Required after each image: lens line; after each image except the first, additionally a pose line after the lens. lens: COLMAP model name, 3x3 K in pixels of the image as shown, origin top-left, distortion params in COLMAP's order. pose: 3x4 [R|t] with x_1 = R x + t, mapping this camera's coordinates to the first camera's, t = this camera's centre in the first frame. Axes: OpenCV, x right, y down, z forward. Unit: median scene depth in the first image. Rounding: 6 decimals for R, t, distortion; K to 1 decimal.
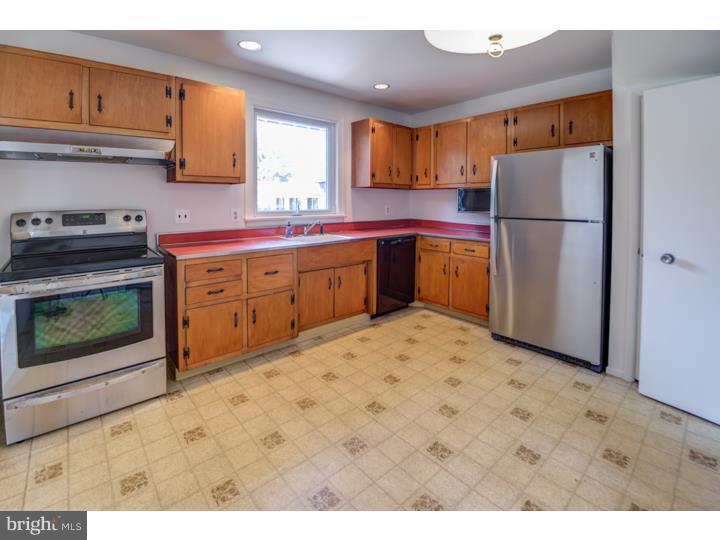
lens RADIAL K [[318.7, 0, 360.0], [0, 318.7, 270.0], [0, 0, 1]] dist [-0.035497, 0.000126]
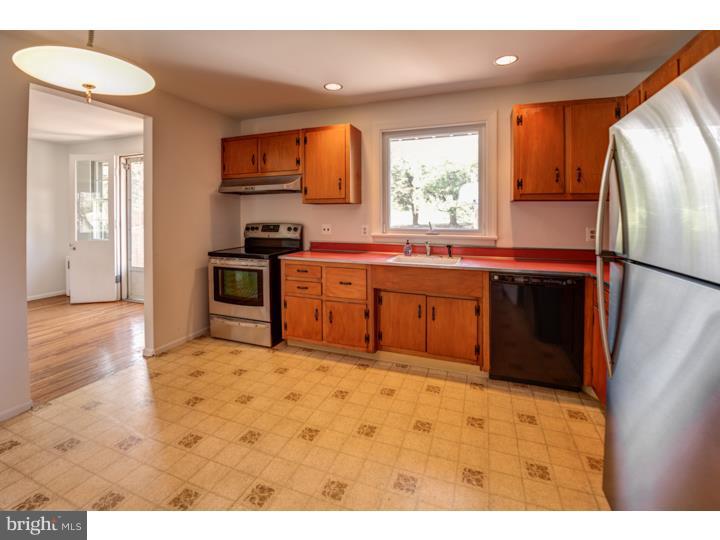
lens RADIAL K [[328.6, 0, 359.1], [0, 328.6, 280.2], [0, 0, 1]] dist [-0.031706, -0.000066]
pose [[0.462037, 0.165565, -0.871269, 0.710226], [-0.188913, 0.978246, 0.085713, -0.104362], [0.866506, 0.124992, 0.483264, 0.469858]]
